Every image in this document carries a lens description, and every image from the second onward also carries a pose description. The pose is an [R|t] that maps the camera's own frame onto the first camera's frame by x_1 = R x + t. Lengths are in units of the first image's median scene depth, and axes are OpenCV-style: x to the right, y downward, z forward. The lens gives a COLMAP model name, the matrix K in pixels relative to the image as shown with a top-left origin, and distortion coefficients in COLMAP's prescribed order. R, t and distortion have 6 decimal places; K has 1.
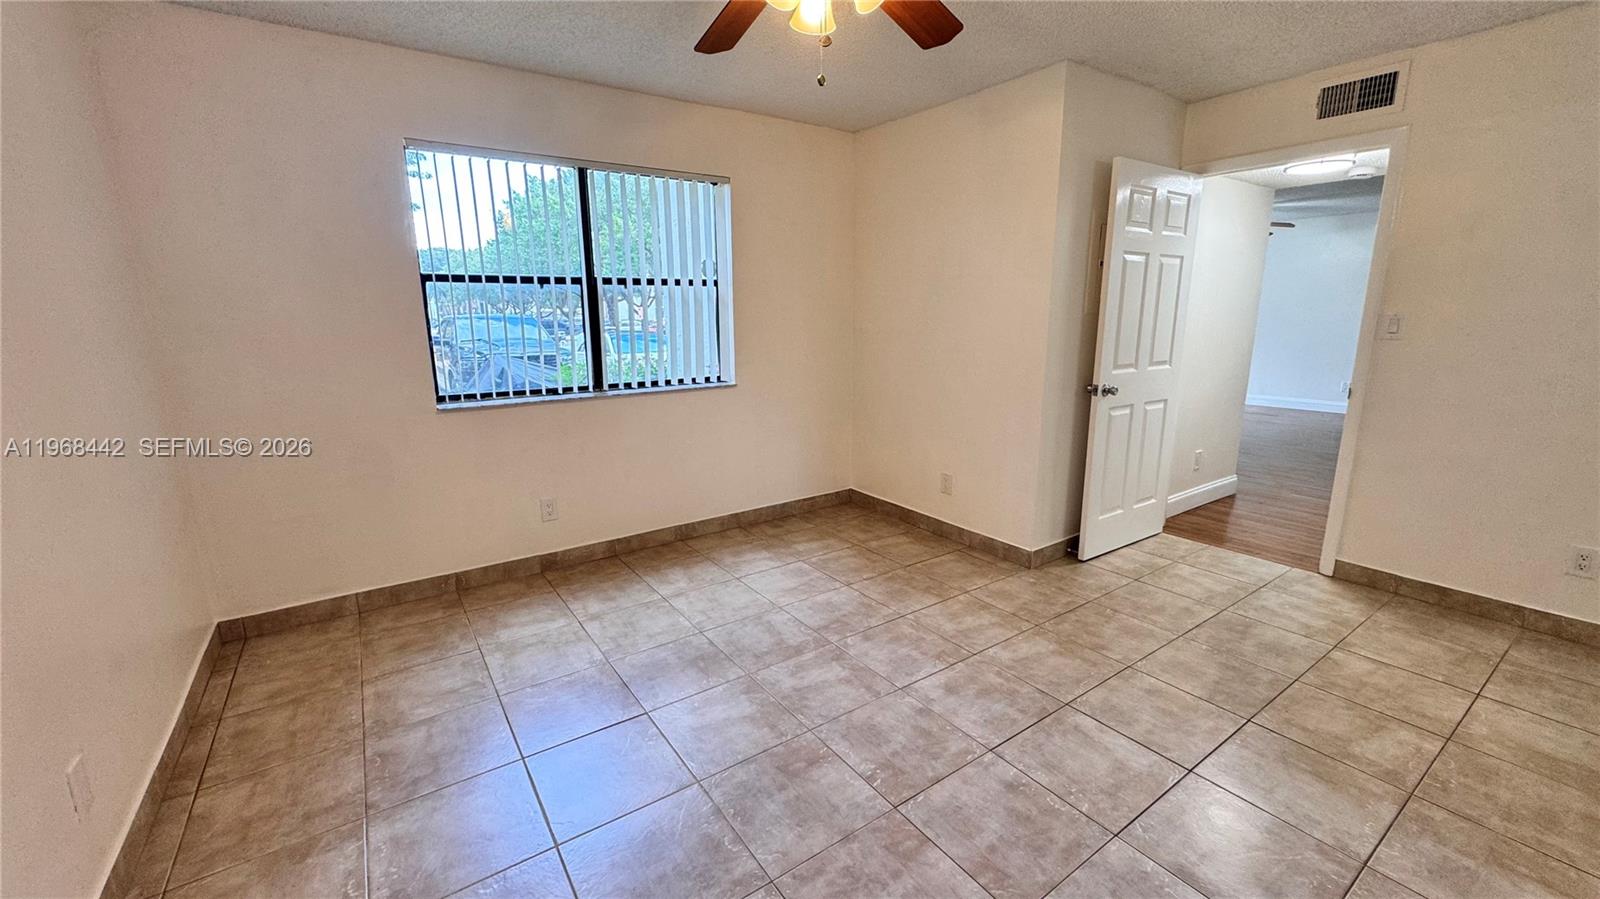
lens RADIAL K [[636.3, 0, 796.9], [0, 636.3, 448.8], [0, 0, 1]] dist [-0.004110, 0.000290]
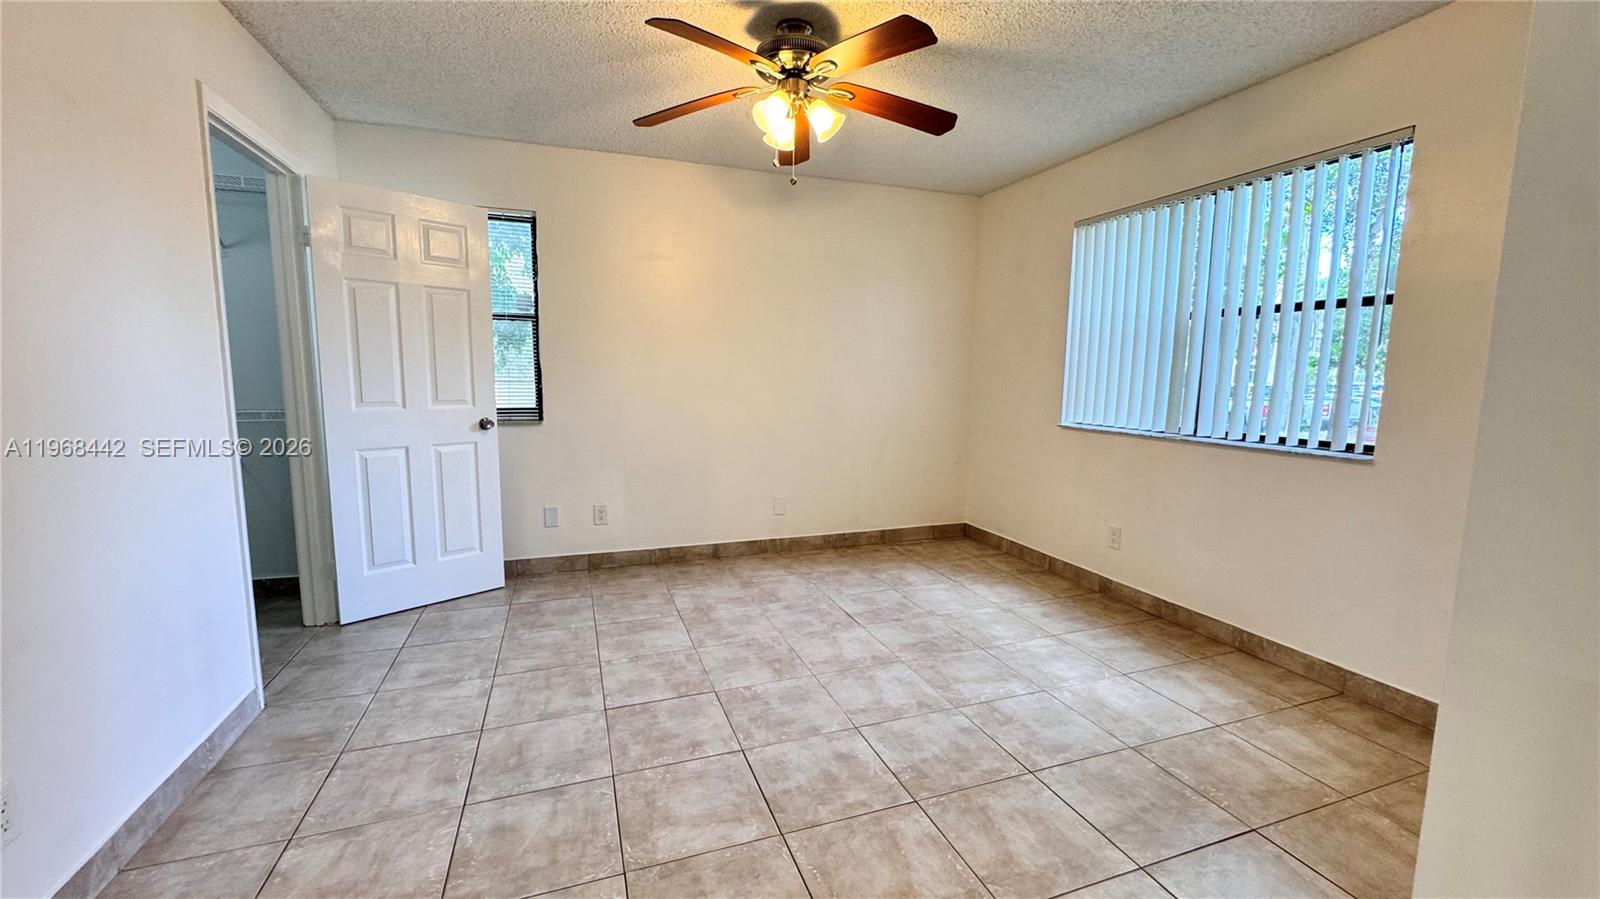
lens RADIAL K [[636.3, 0, 796.9], [0, 636.3, 448.8], [0, 0, 1]] dist [-0.004110, 0.000290]
pose [[-0.255187, 0.124395, -0.958856, 0.869908], [-0.212091, 0.960336, 0.181032, -0.146016], [0.943343, 0.249562, -0.218683, 0.850053]]
